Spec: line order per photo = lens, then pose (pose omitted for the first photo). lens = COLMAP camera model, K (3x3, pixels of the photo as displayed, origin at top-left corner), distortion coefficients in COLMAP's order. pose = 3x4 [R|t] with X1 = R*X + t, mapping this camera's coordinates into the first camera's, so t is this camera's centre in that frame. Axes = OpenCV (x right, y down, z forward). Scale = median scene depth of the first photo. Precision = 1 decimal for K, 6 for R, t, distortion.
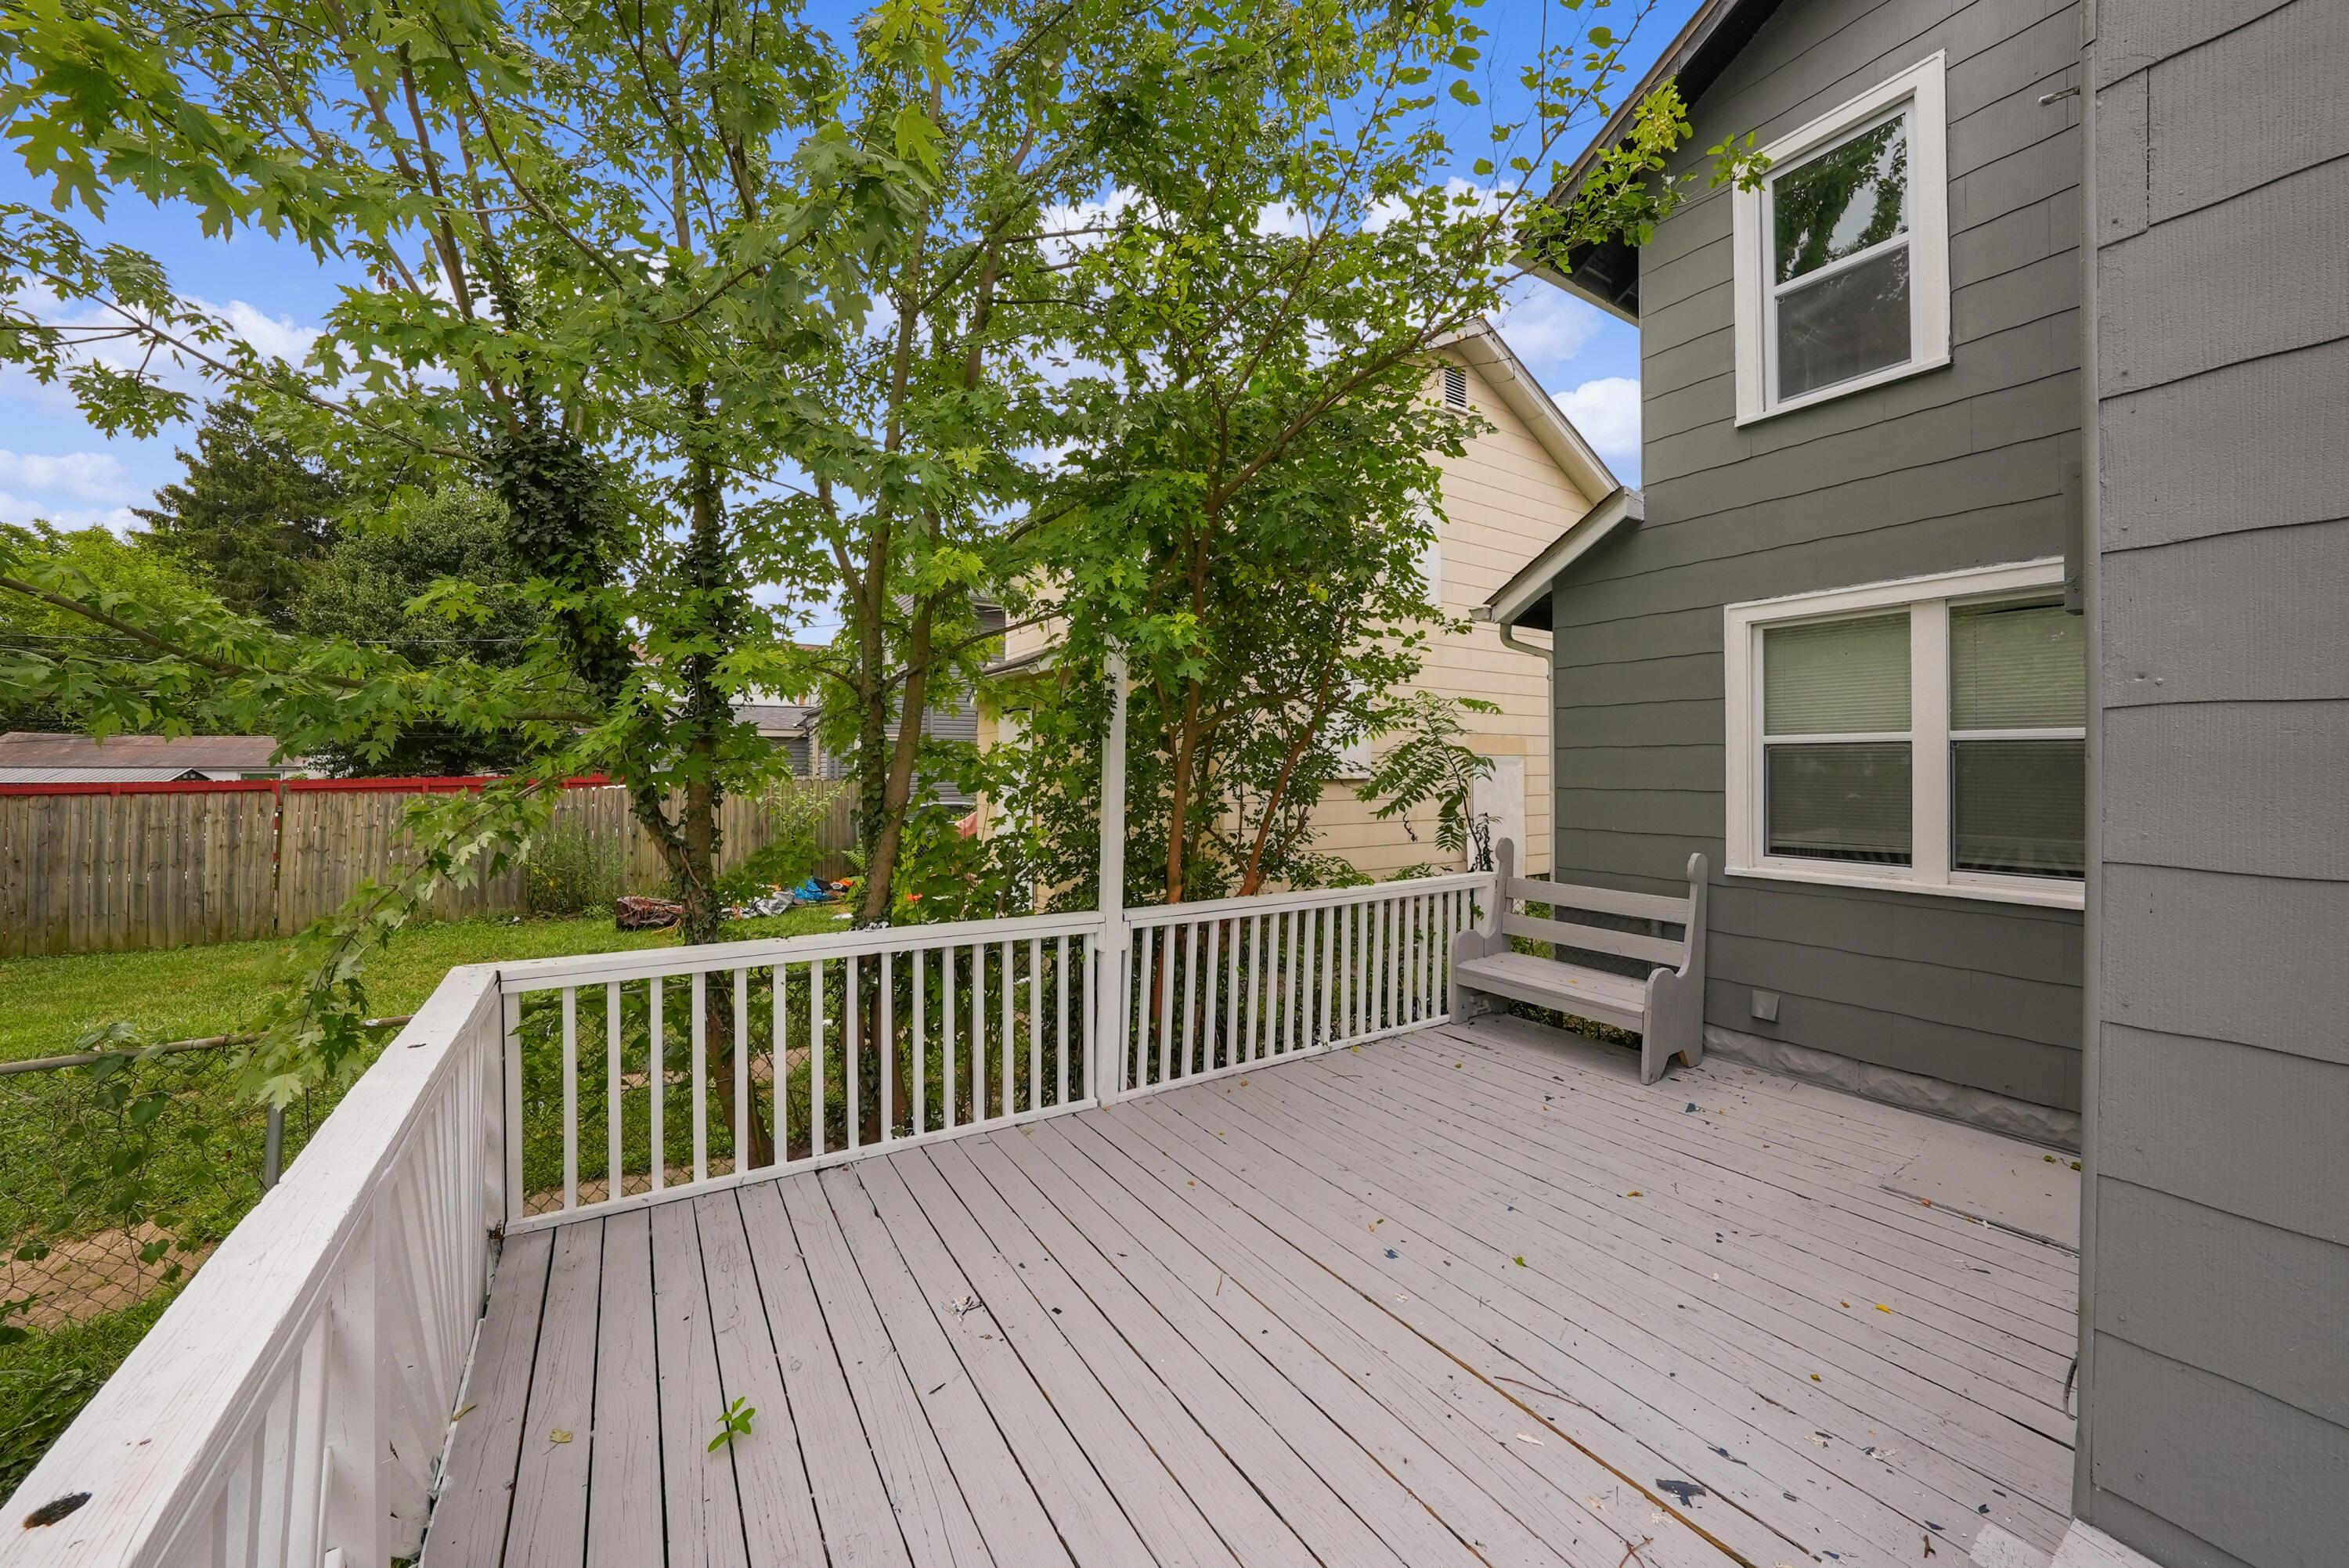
lens RADIAL K [[828.8, 0, 1184.0], [0, 828.8, 778.9], [0, 0, 1]] dist [-0.019125, 0.000212]
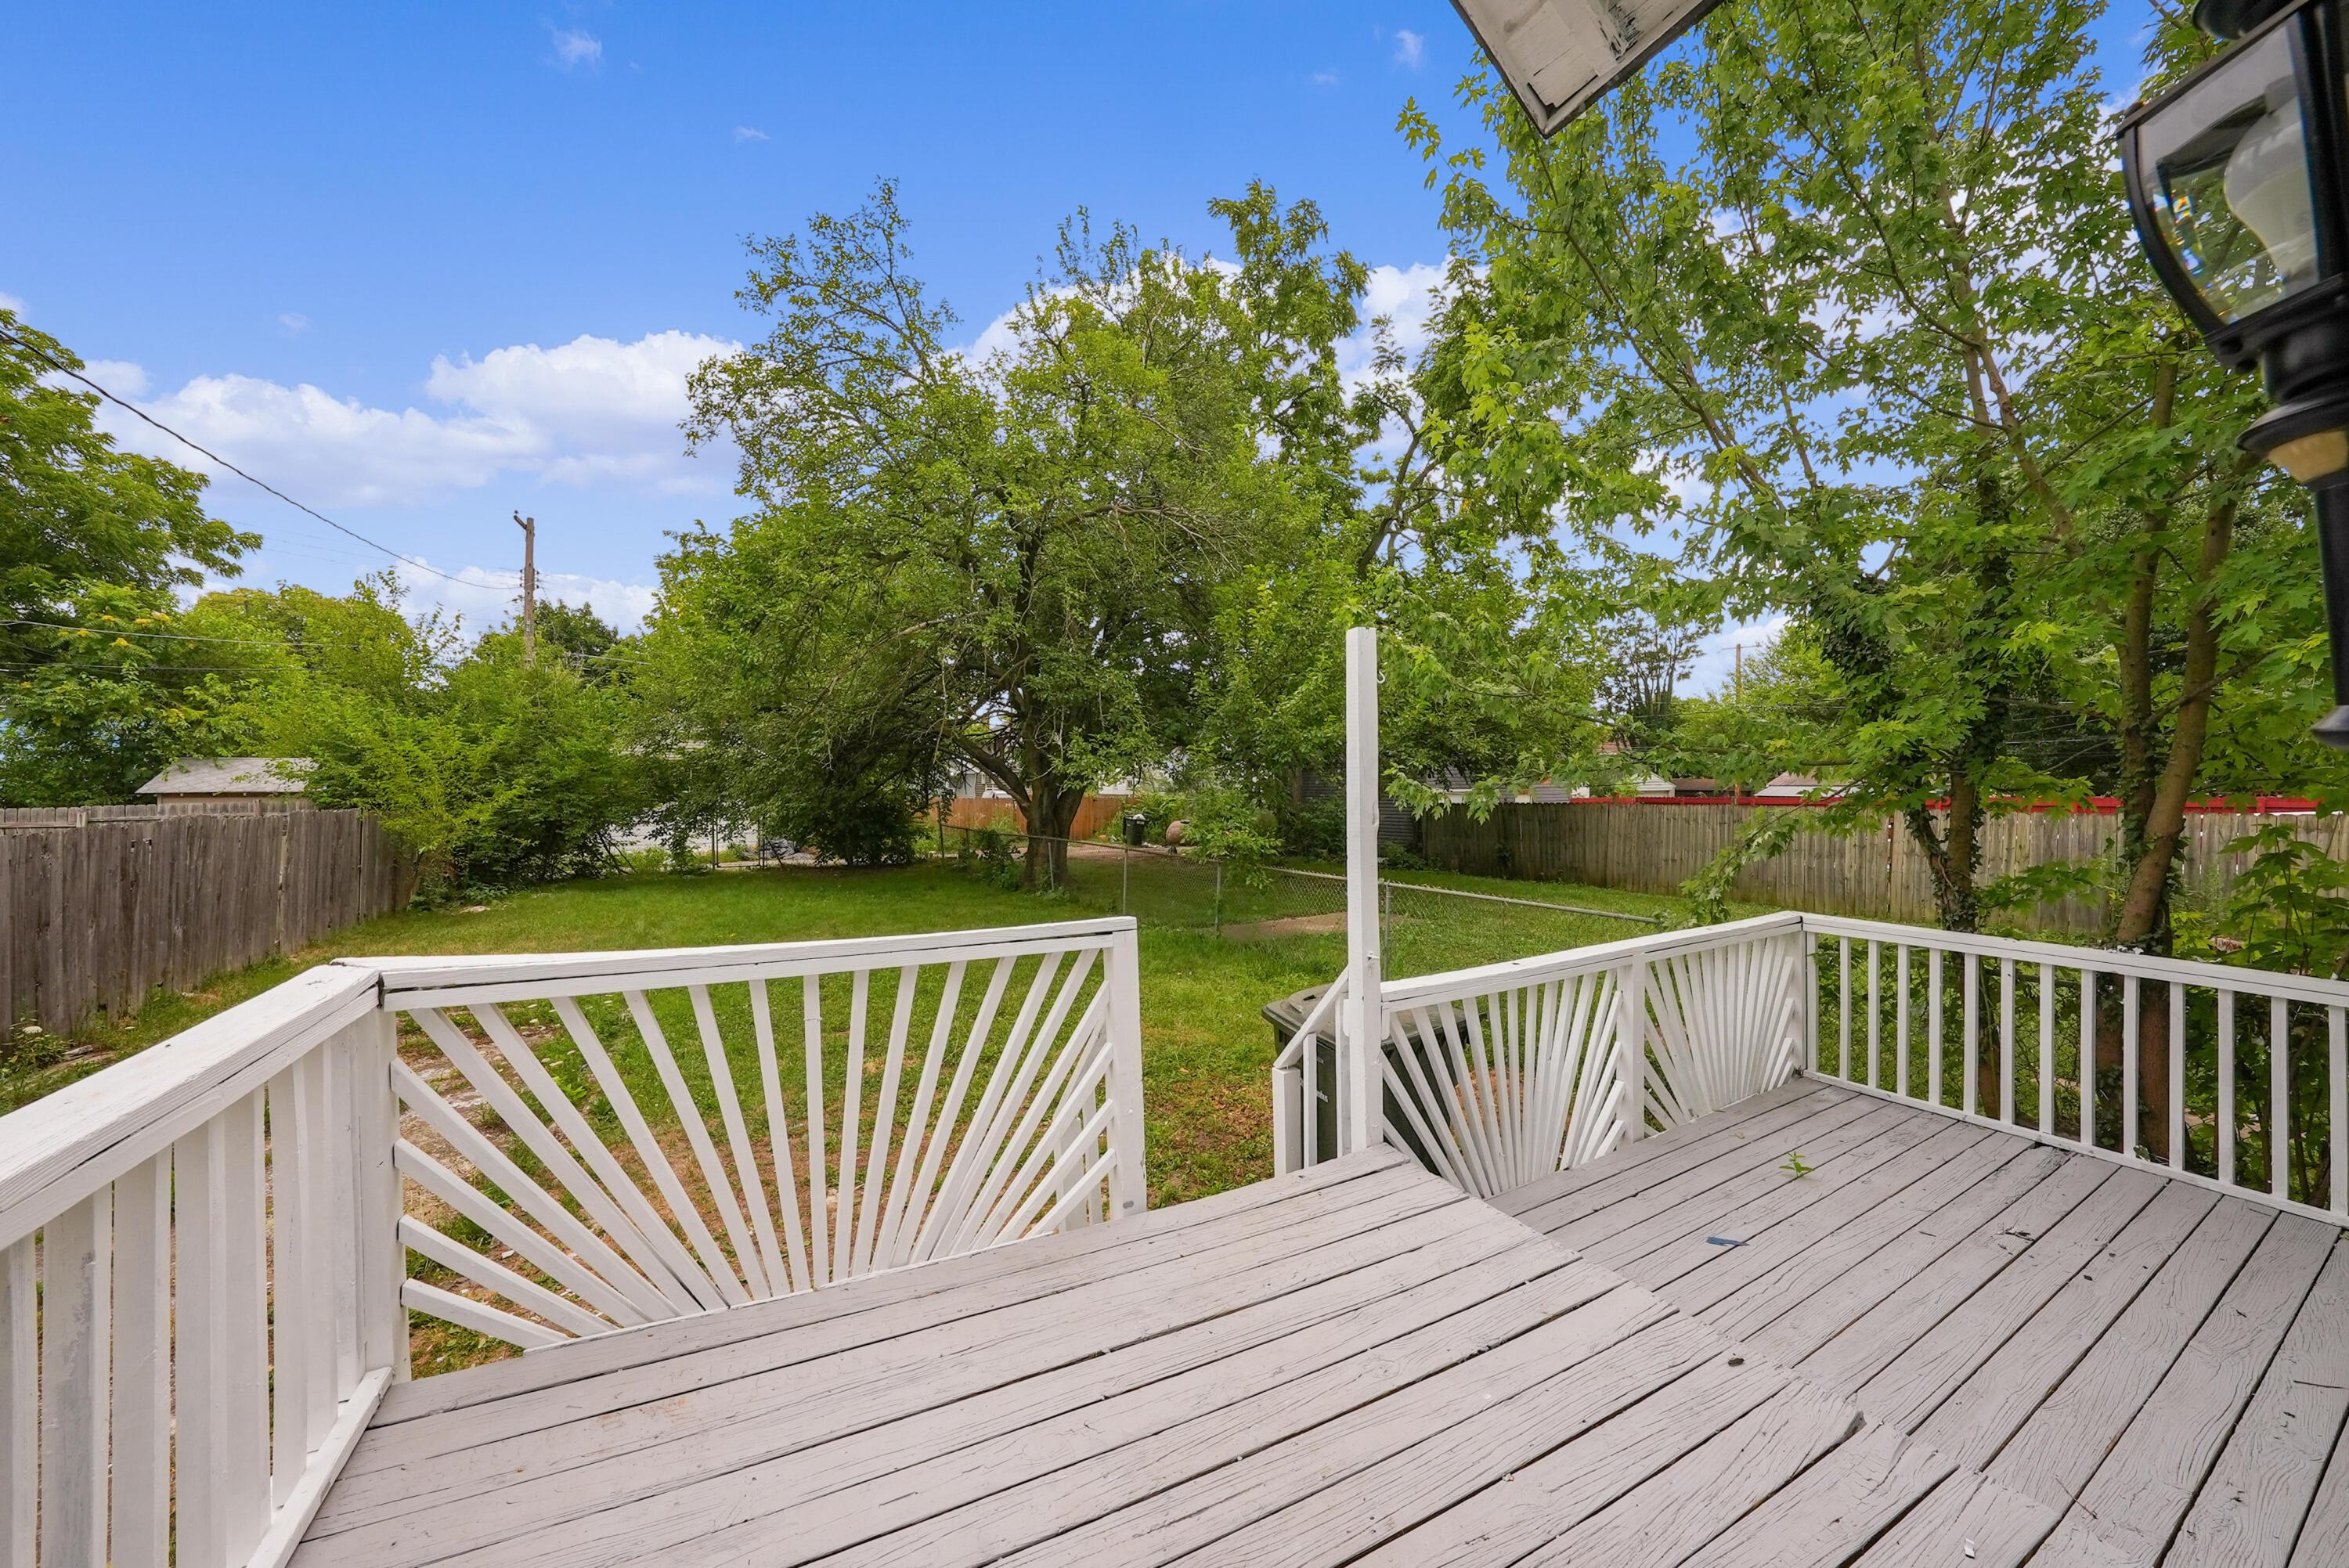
lens RADIAL K [[838.6, 0, 1174.5], [0, 838.6, 784.0], [0, 0, 1]] dist [-0.014753, -0.000192]
pose [[-0.074482, -0.000479, -0.997222, 0.815387], [-0.013414, 0.999910, 0.000522, -0.018586], [0.997132, 0.013416, -0.074482, -0.145360]]
